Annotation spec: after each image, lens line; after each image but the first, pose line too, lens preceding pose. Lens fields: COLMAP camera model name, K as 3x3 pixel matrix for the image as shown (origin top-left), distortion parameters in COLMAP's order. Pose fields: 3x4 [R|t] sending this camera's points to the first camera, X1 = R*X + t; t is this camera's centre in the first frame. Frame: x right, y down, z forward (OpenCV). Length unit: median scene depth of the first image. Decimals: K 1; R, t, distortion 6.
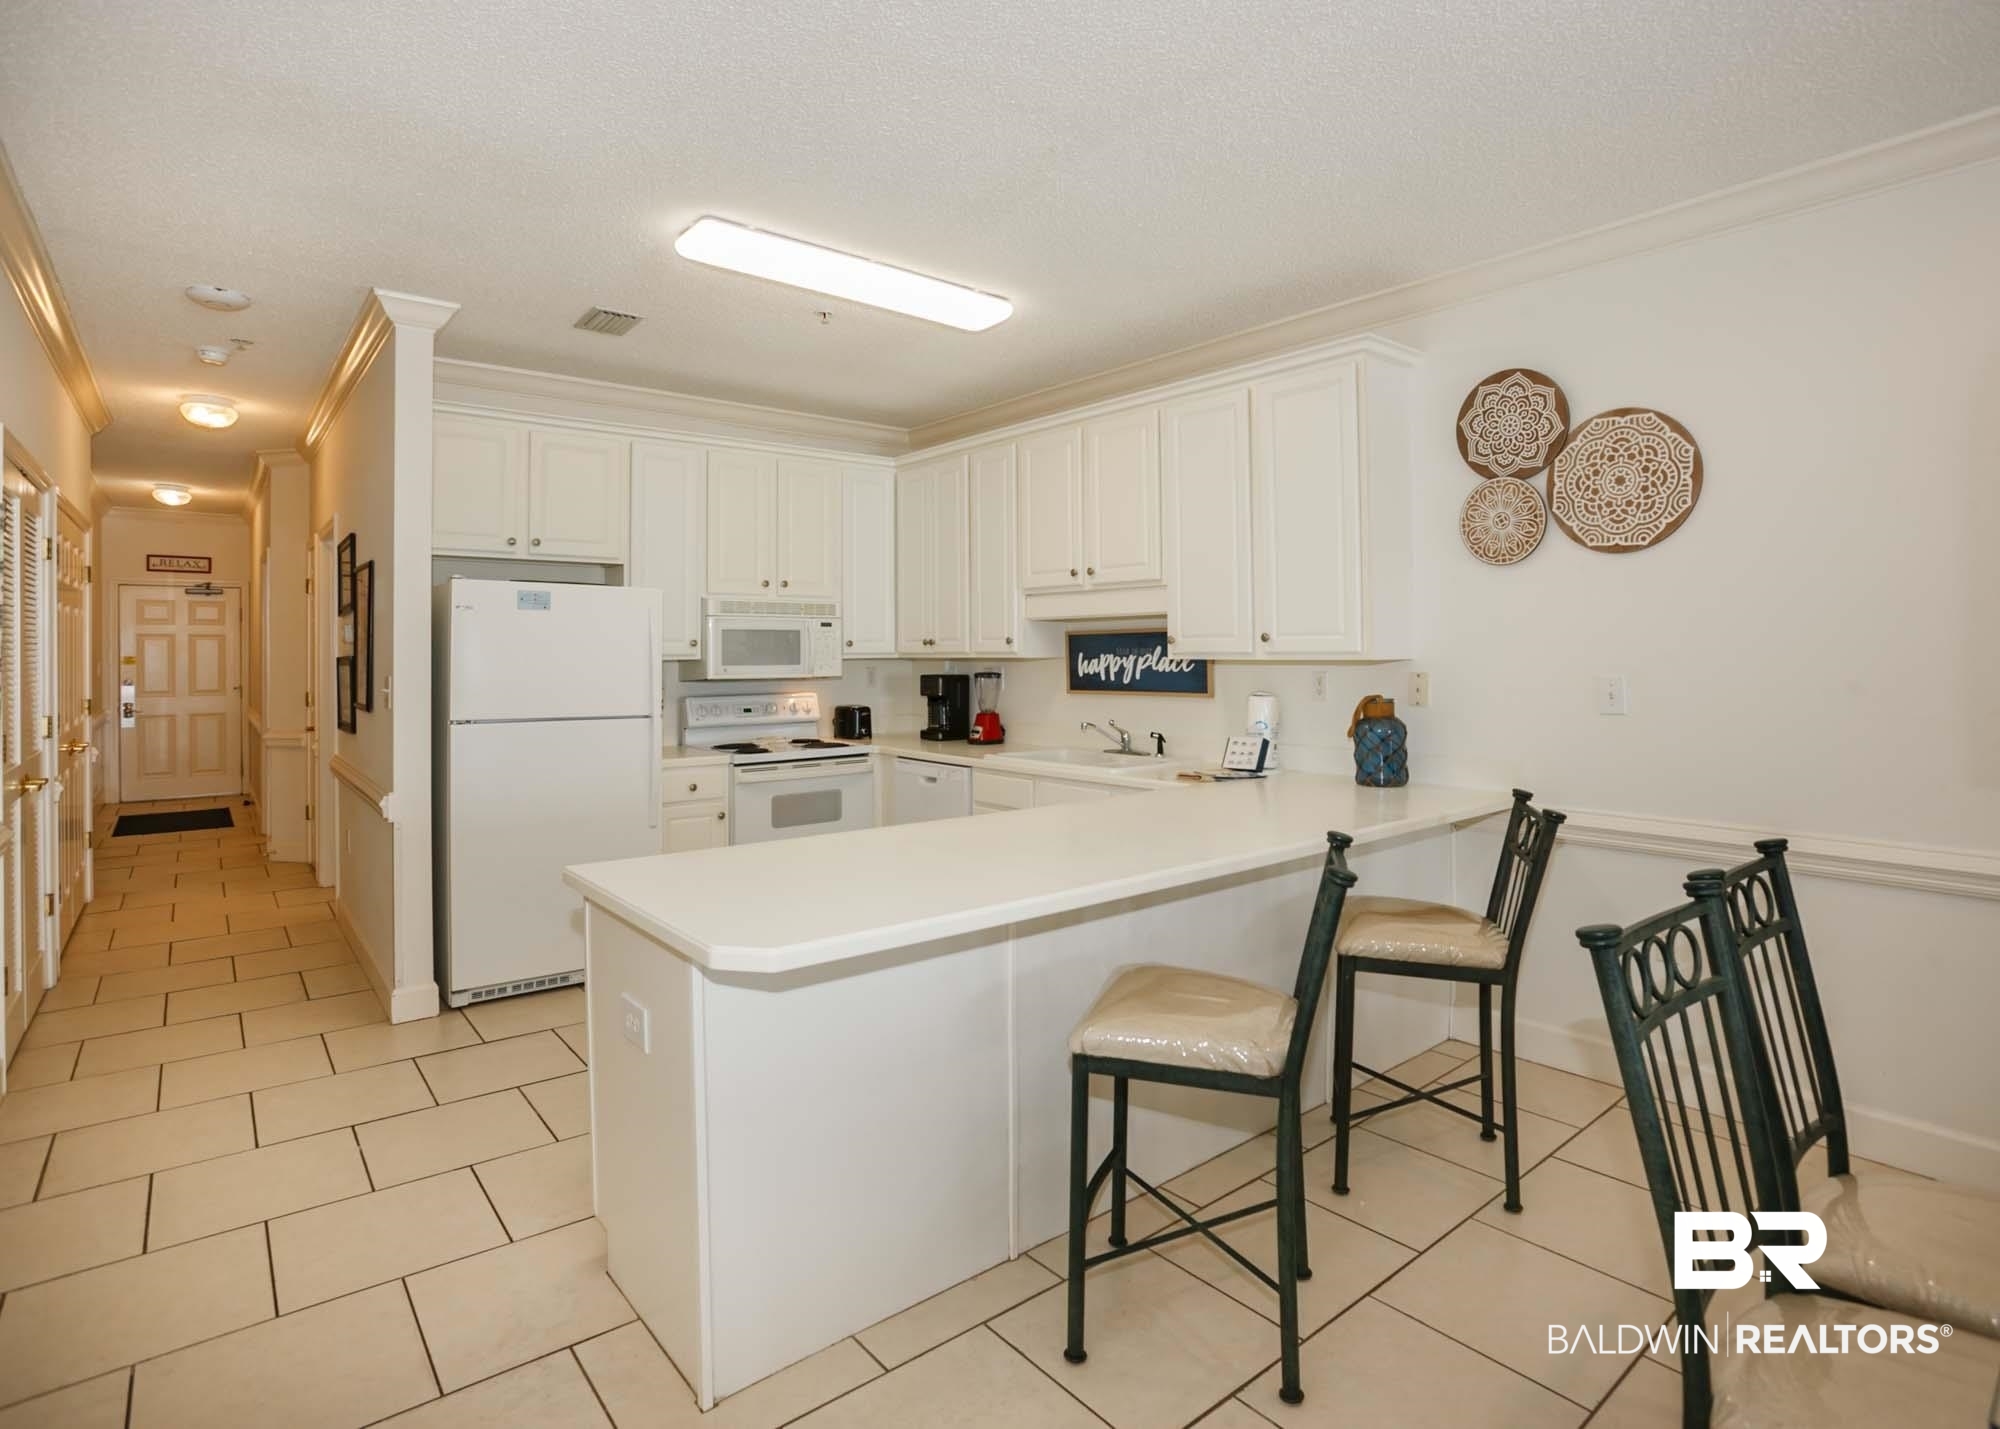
lens RADIAL K [[1005.5, 0, 1027.2], [0, 1005.5, 653.6], [0, 0, 1]] dist [-0.065388, 0.020572]
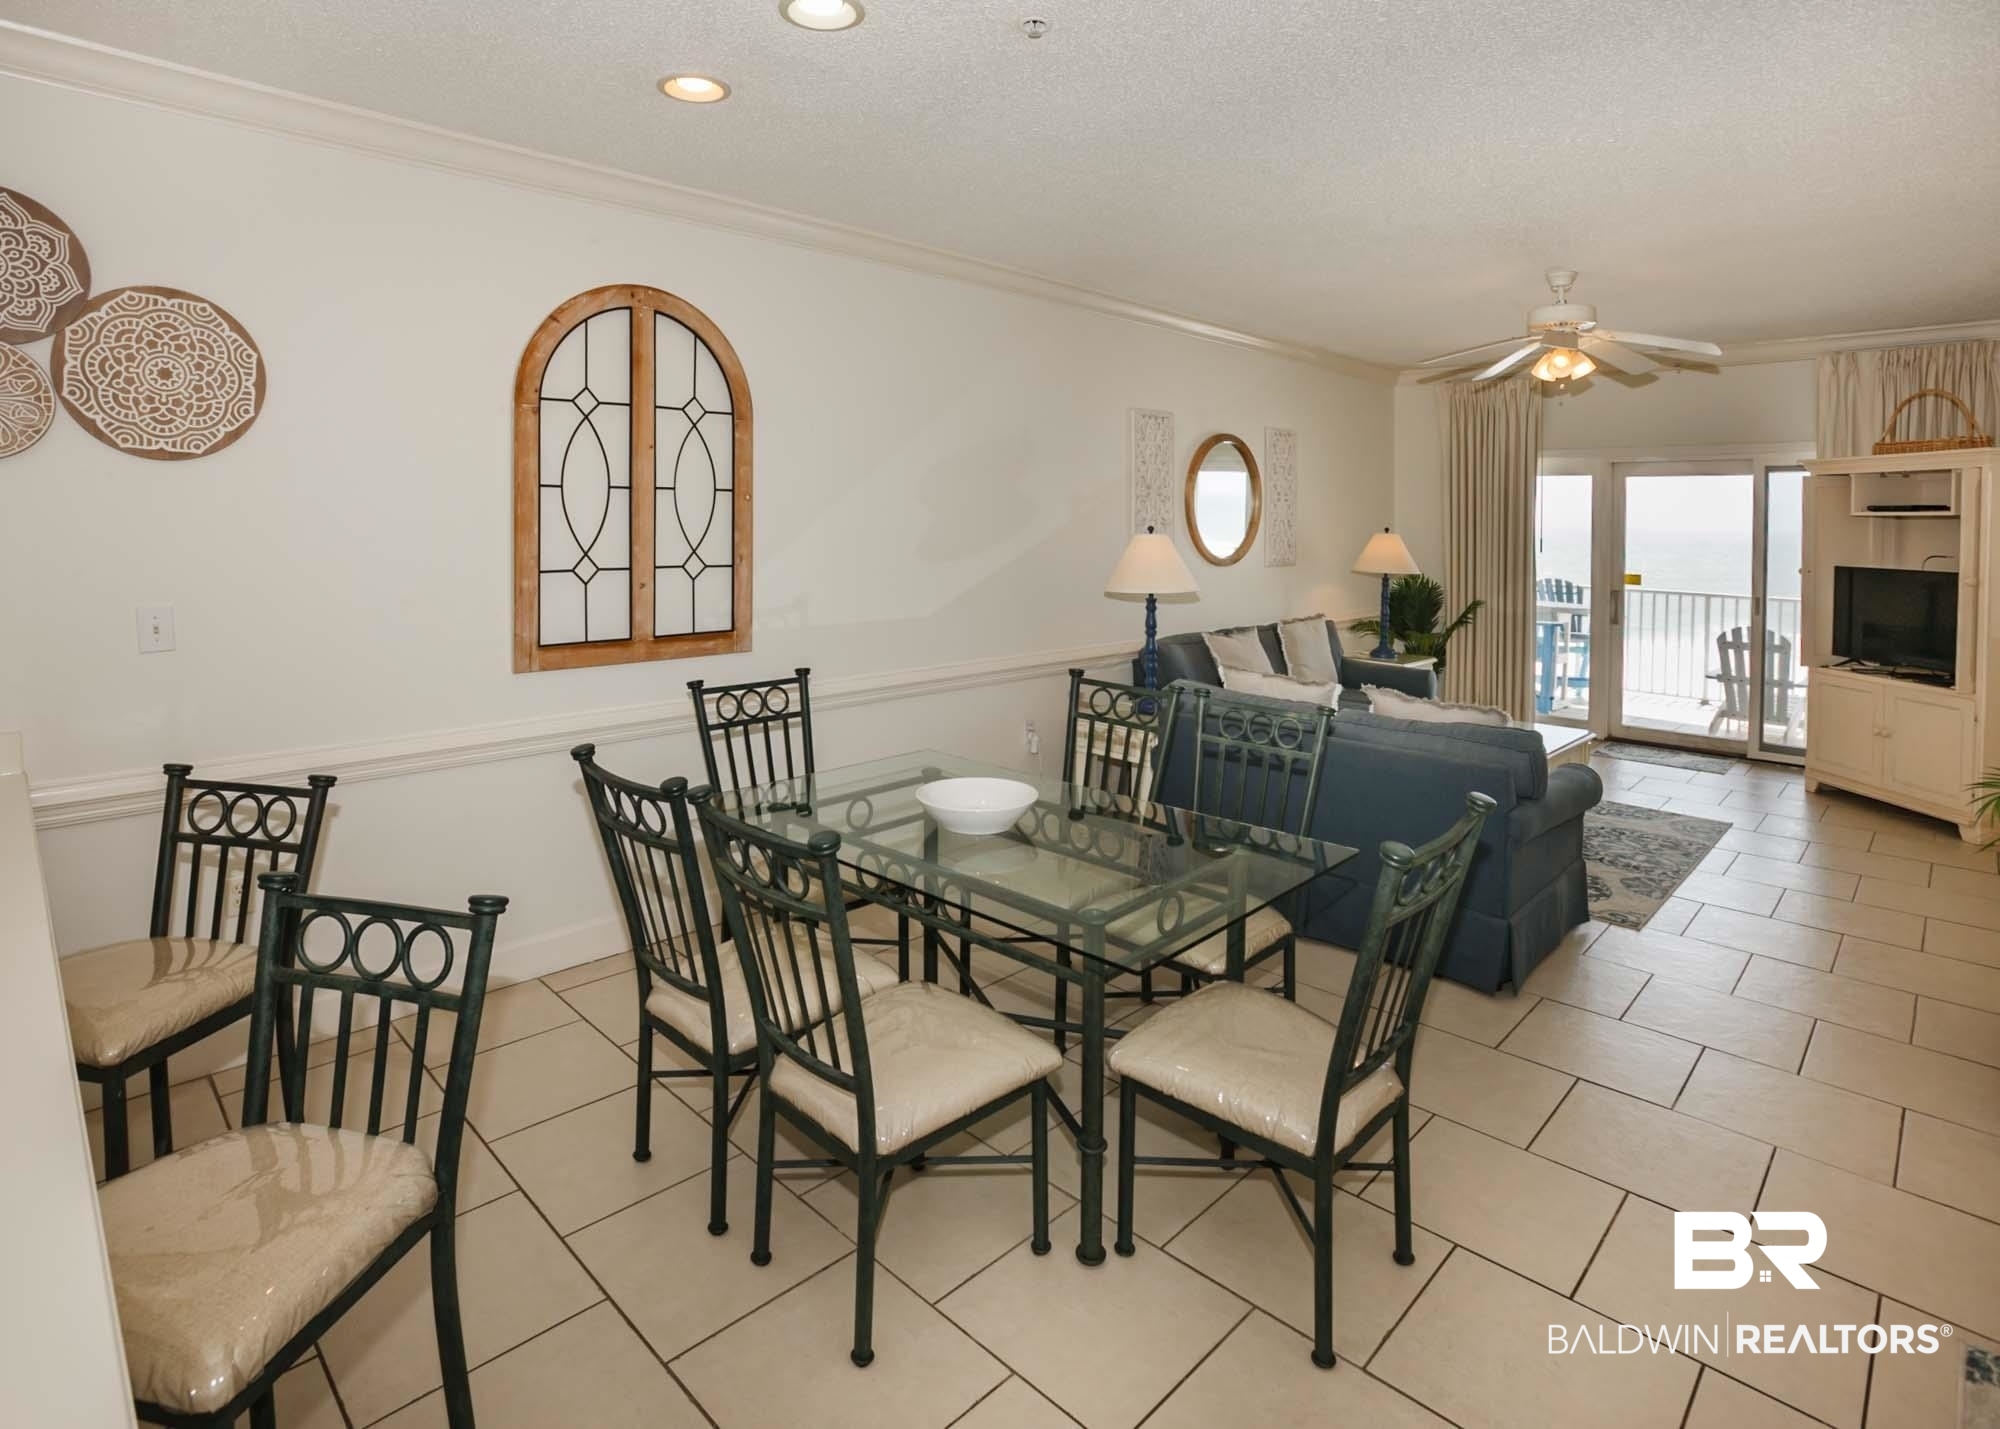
lens RADIAL K [[1005.5, 0, 980.5], [0, 1005.5, 576.6], [0, 0, 1]] dist [-0.065388, 0.020572]
pose [[-0.053748, -0.060866, 0.996698, -0.186368], [-0.005385, 0.998144, 0.060664, -0.038897], [-0.998540, -0.002107, -0.053976, 0.238346]]
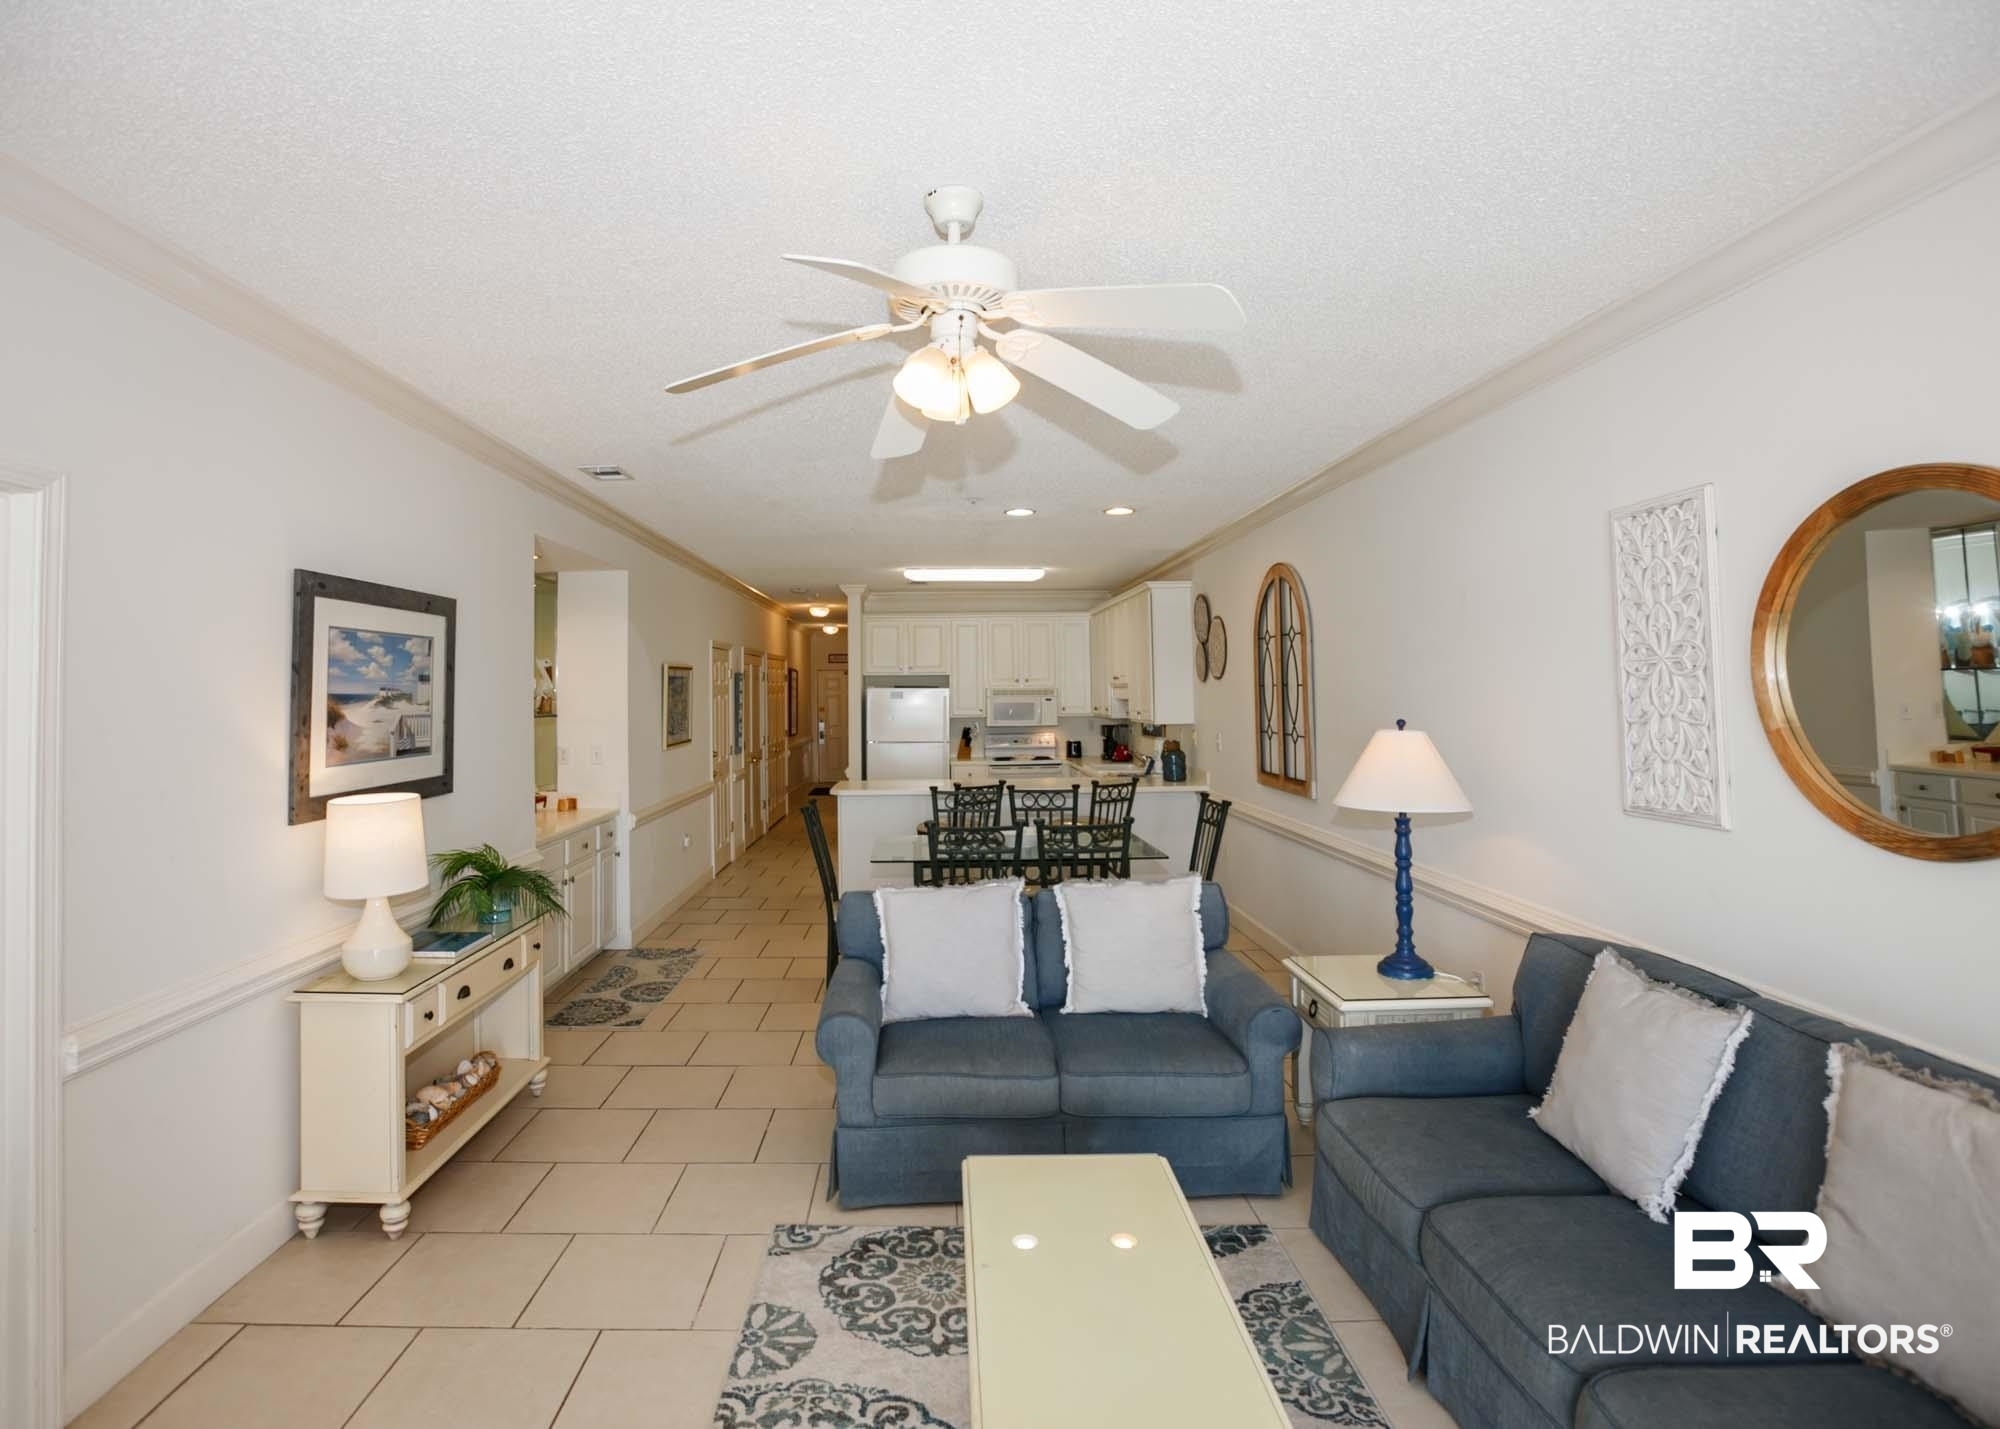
lens RADIAL K [[1005.5, 0, 952.4], [0, 1005.5, 673.9], [0, 0, 1]] dist [-0.065388, 0.020572]
pose [[0.773313, -0.015033, -0.633847, 1.095127], [0.004664, 0.999827, -0.018023, -0.052458], [0.634008, 0.010982, 0.773249, -0.806169]]
